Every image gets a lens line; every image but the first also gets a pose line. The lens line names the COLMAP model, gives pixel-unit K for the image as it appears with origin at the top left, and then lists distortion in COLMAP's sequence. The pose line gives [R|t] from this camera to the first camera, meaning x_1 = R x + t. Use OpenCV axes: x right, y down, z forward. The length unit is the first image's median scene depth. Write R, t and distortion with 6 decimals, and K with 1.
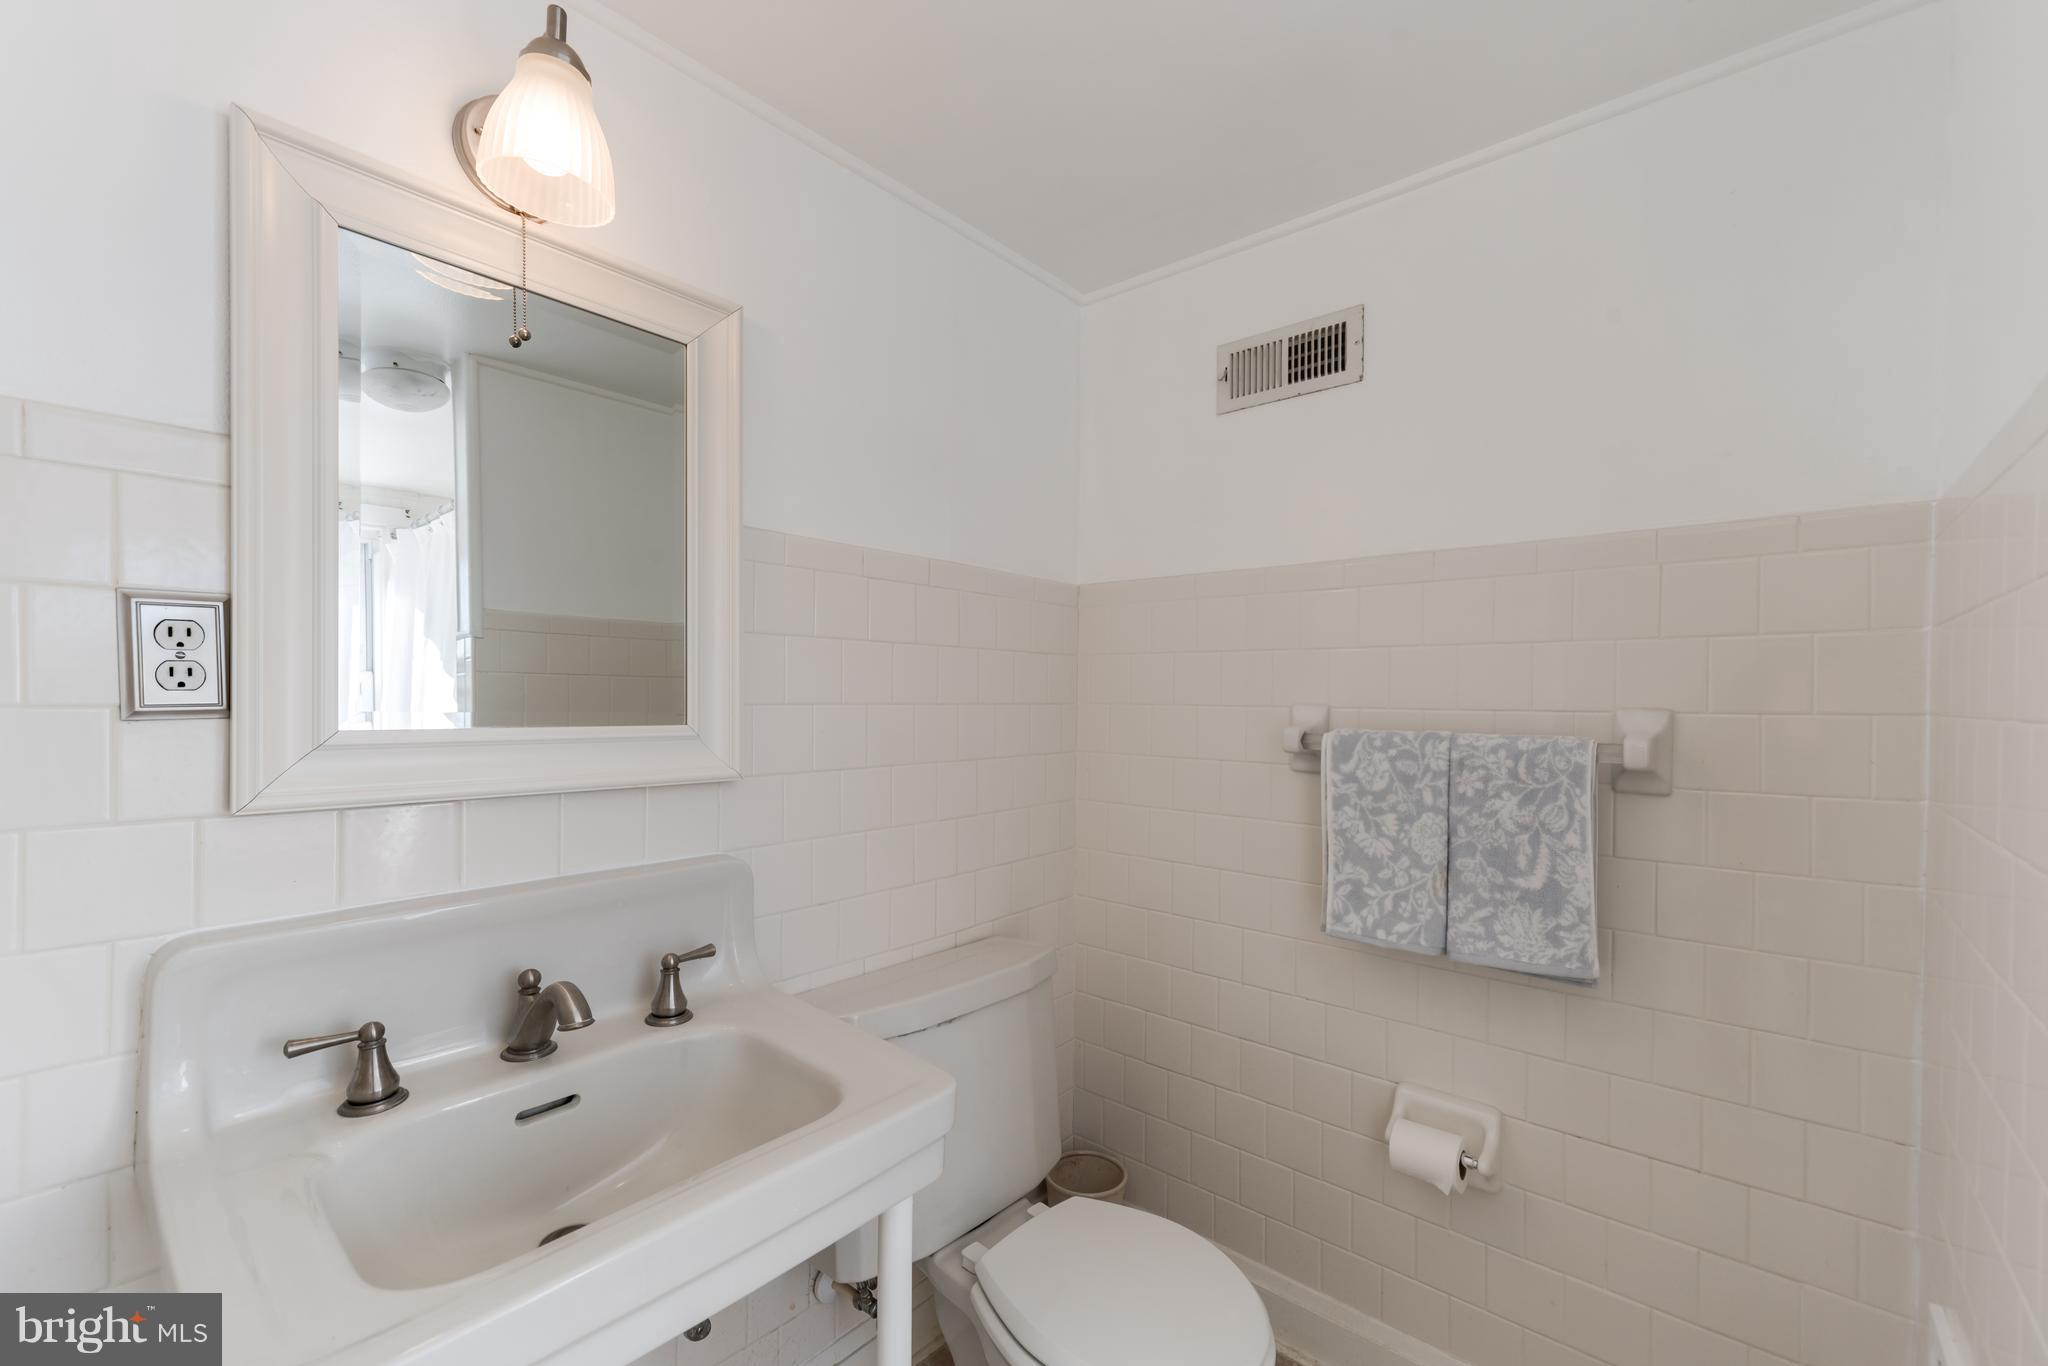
lens RADIAL K [[839.8, 0, 1044.0], [0, 839.8, 716.2], [0, 0, 1]] dist [0.008784, -0.000177]
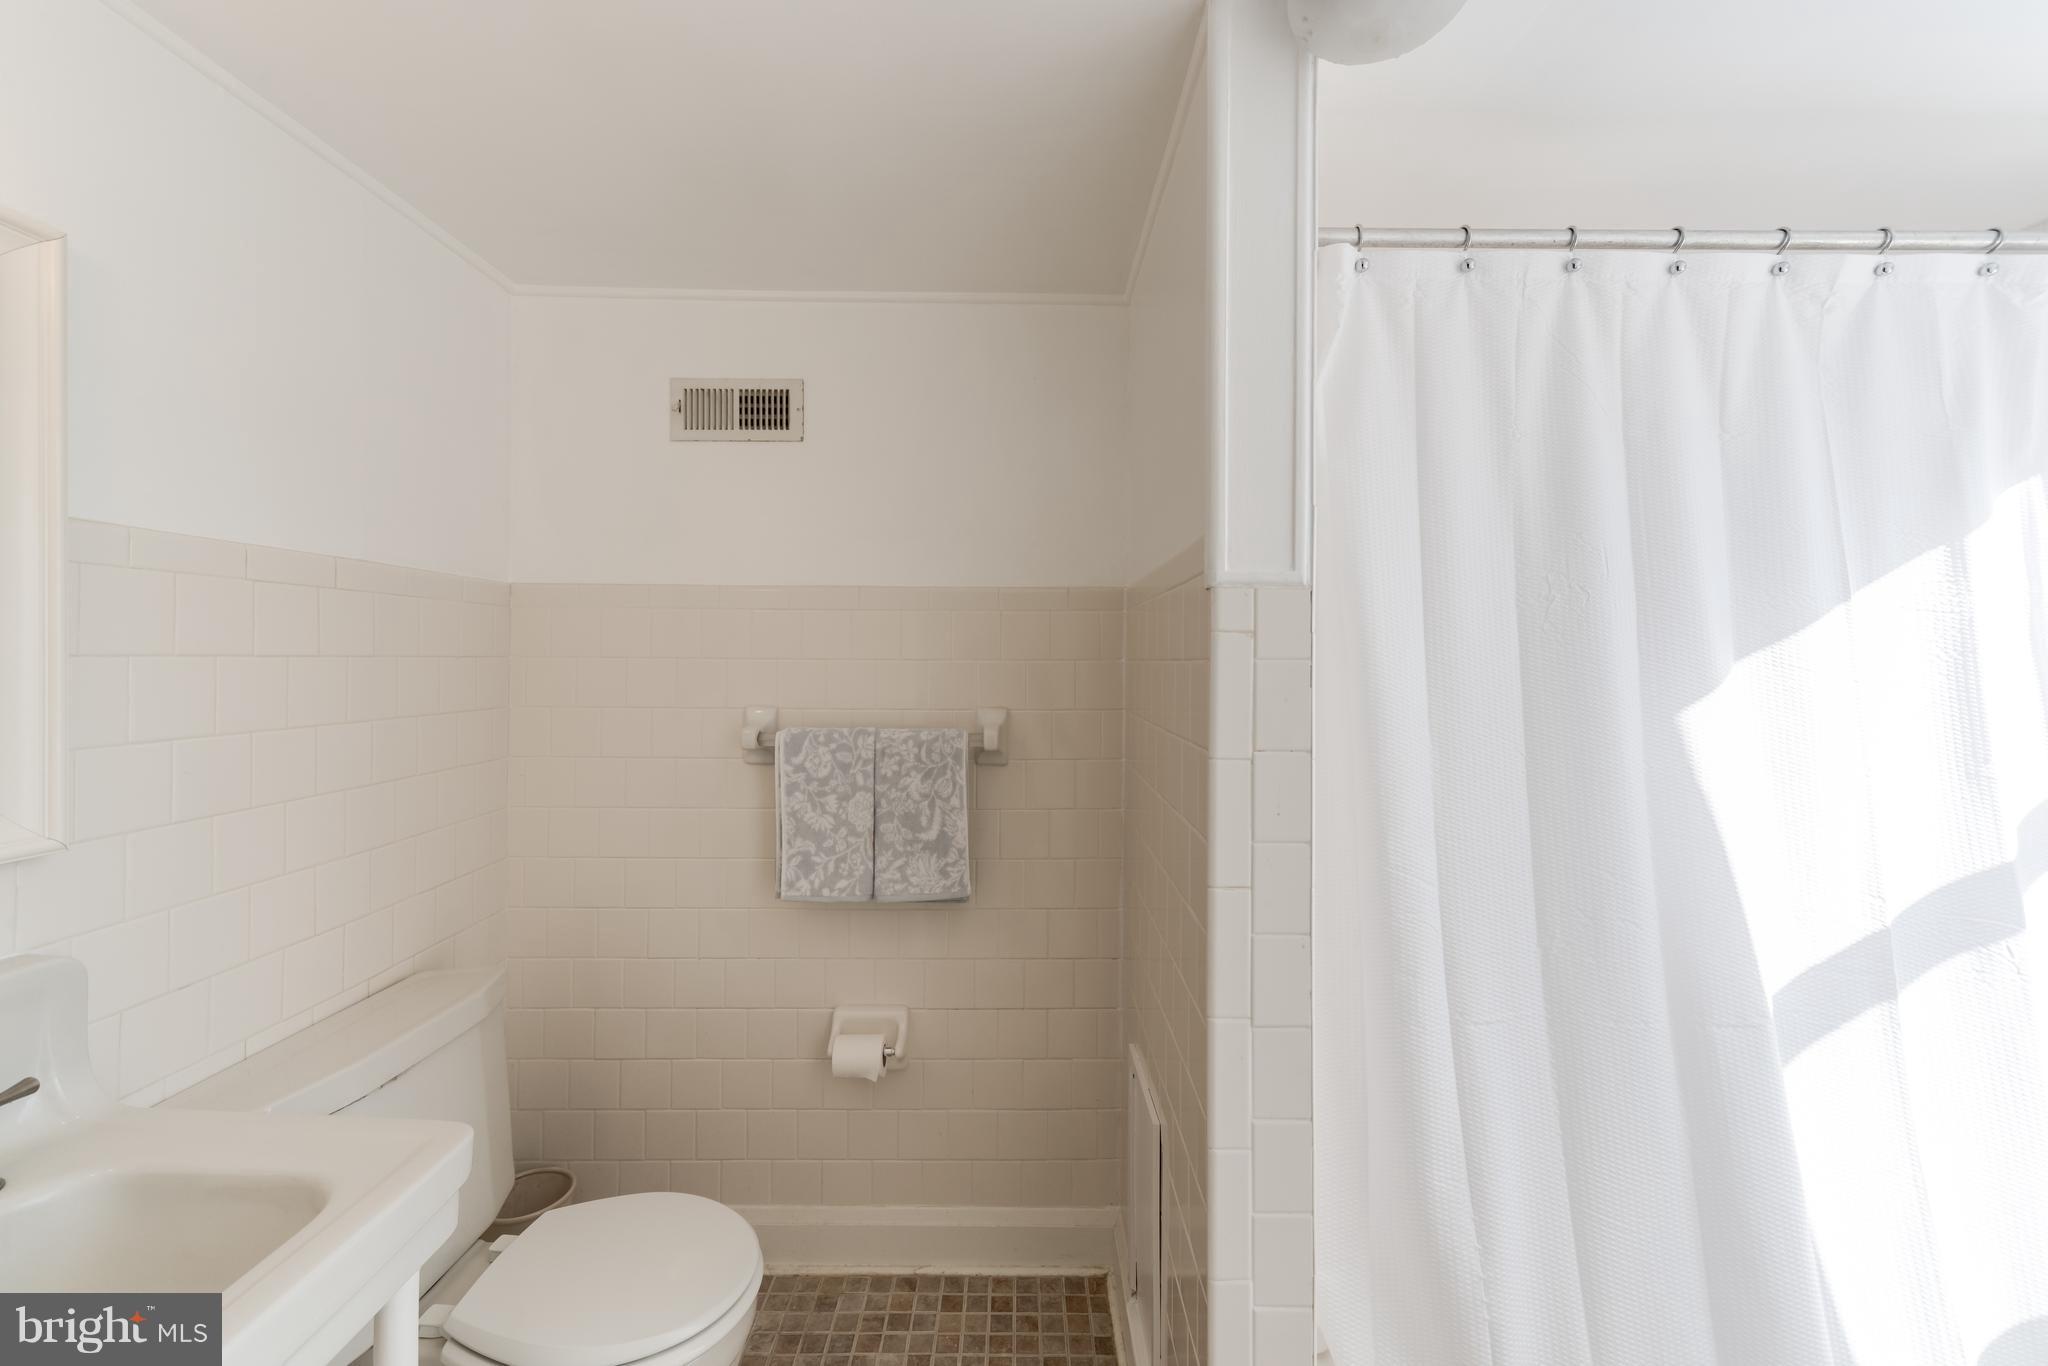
lens RADIAL K [[839.8, 0, 1023.3], [0, 839.8, 671.7], [0, 0, 1]] dist [0.008784, -0.000177]
pose [[0.757785, -0.015662, 0.652317, -0.183023], [0.010869, 0.999876, 0.011381, -0.077544], [-0.652414, -0.001534, 0.757861, -0.131929]]
